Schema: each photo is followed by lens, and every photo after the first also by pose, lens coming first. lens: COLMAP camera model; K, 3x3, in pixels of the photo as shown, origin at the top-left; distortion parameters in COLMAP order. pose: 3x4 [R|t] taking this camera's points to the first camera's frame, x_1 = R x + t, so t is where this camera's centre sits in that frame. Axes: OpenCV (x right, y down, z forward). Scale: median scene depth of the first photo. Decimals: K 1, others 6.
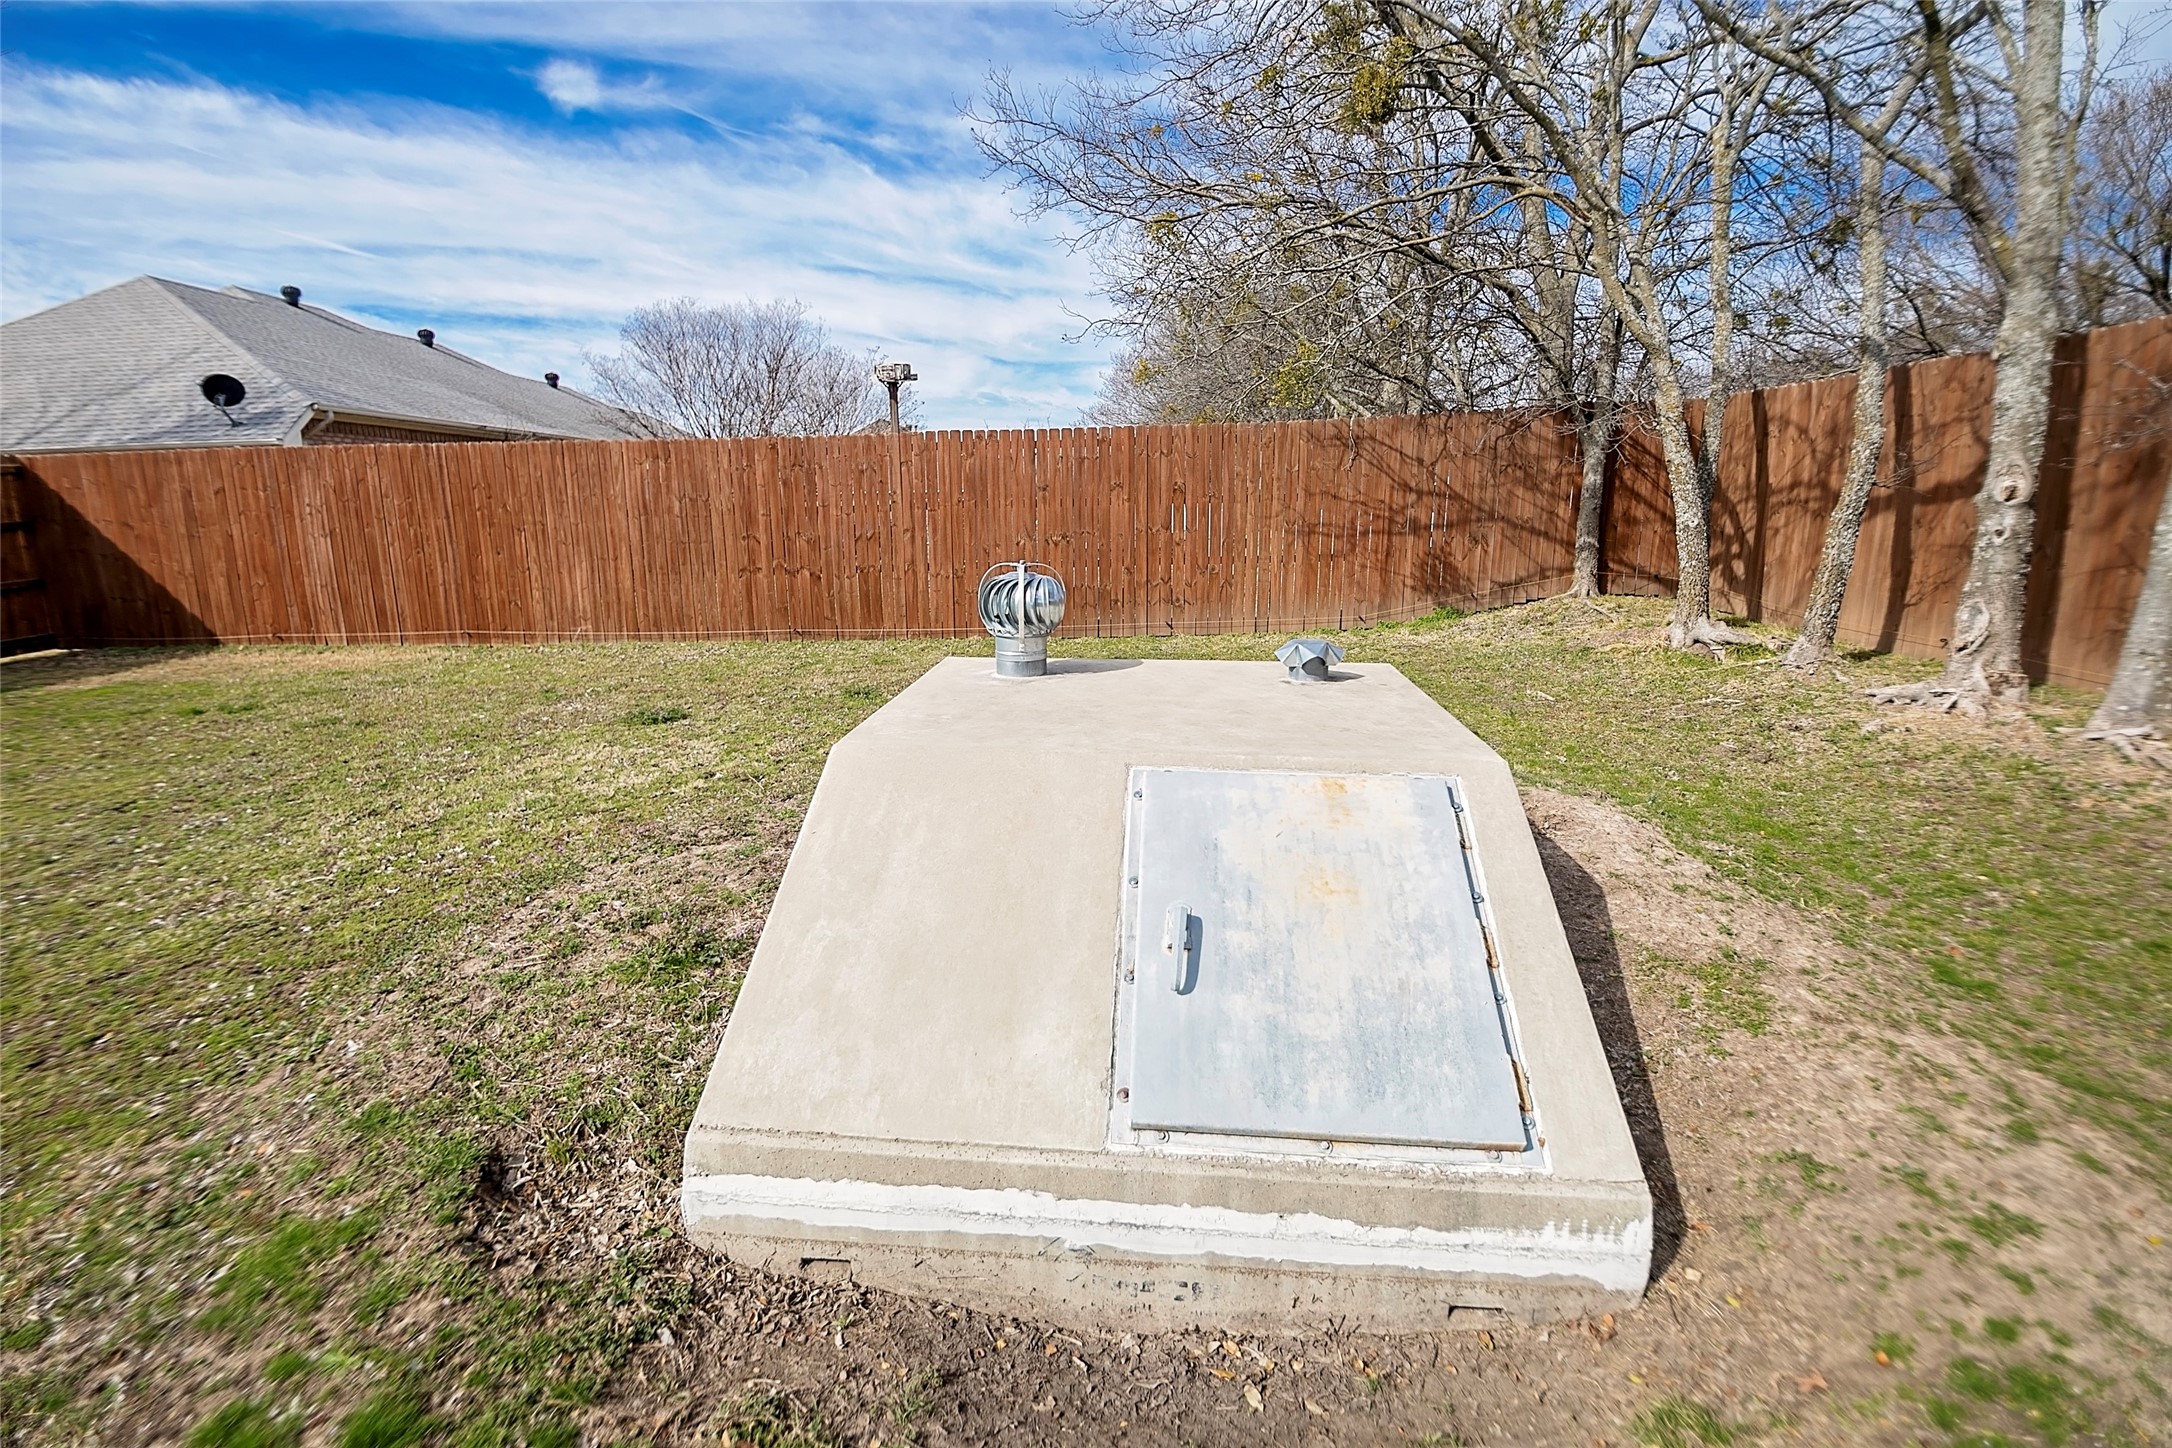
lens RADIAL K [[1034.1, 0, 1077.0], [0, 1034.1, 797.2], [0, 0, 1]] dist [0.002242, -0.000302]
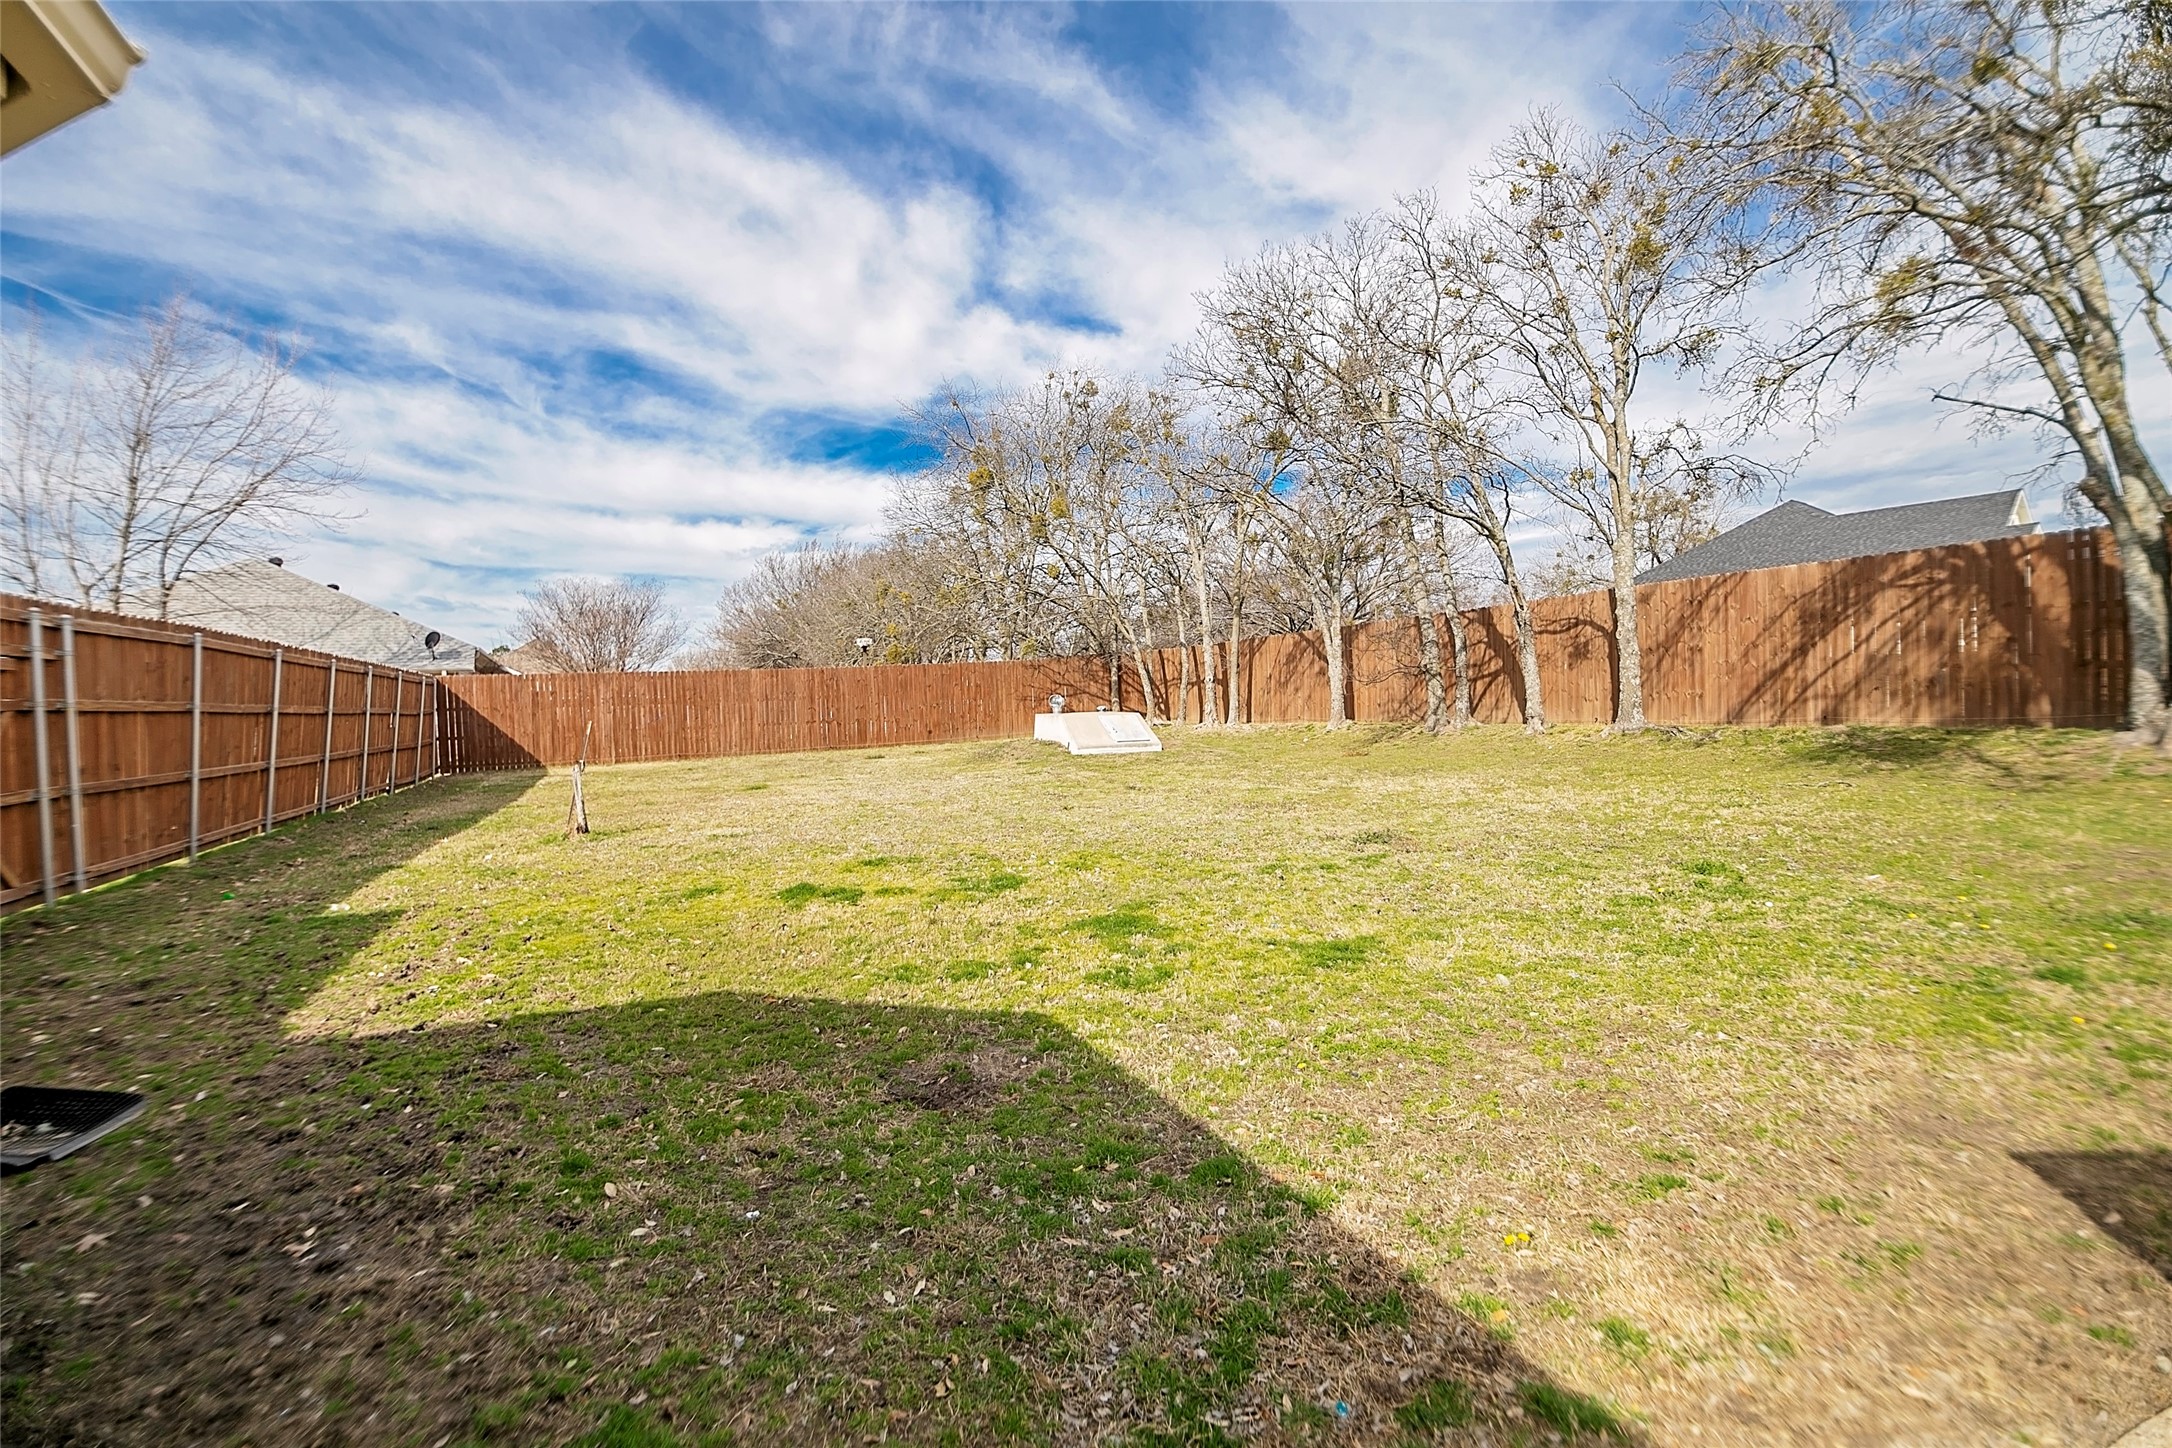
lens RADIAL K [[1034.1, 0, 1083.1], [0, 1034.1, 711.0], [0, 0, 1]] dist [0.002242, -0.000302]
pose [[0.883748, -0.030866, 0.466945, -0.840416], [0.153563, 0.961696, -0.227065, 0.379749], [-0.442050, 0.272373, 0.854637, -1.266720]]
